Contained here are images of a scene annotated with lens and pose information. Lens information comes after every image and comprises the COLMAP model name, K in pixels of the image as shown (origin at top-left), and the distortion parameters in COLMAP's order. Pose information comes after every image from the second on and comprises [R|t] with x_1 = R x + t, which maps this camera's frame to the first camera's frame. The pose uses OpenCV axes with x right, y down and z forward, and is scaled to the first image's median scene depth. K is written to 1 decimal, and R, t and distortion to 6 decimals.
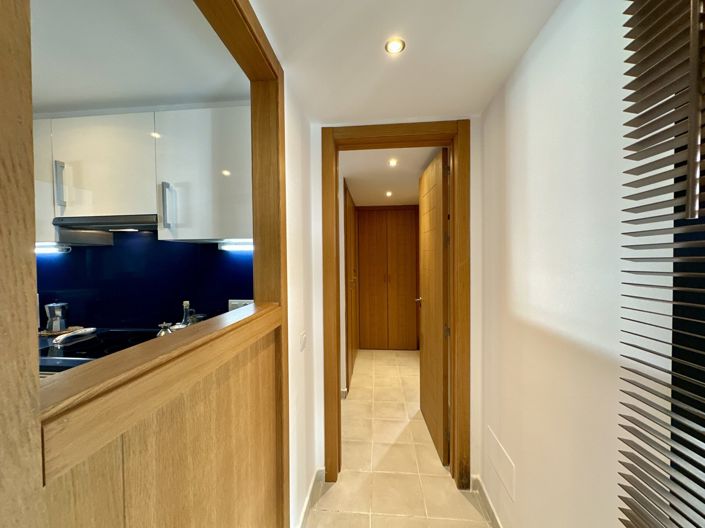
lens RADIAL K [[280.9, 0, 351.3], [0, 280.9, 262.8], [0, 0, 1]] dist [0.001772, -0.000502]
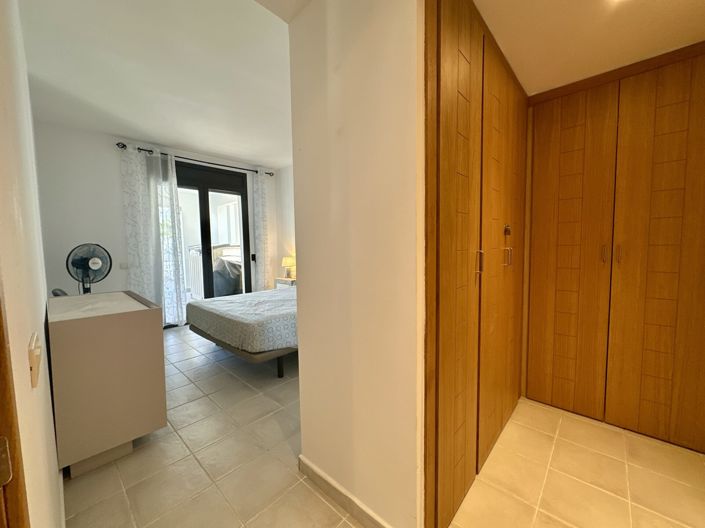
lens RADIAL K [[280.9, 0, 352.1], [0, 280.9, 264.5], [0, 0, 1]] dist [0.001772, -0.000502]
pose [[0.796294, 0.040997, -0.603519, 0.077187], [-0.001421, 0.997825, 0.065907, 0.045522], [0.604909, -0.051624, 0.794620, 0.457572]]
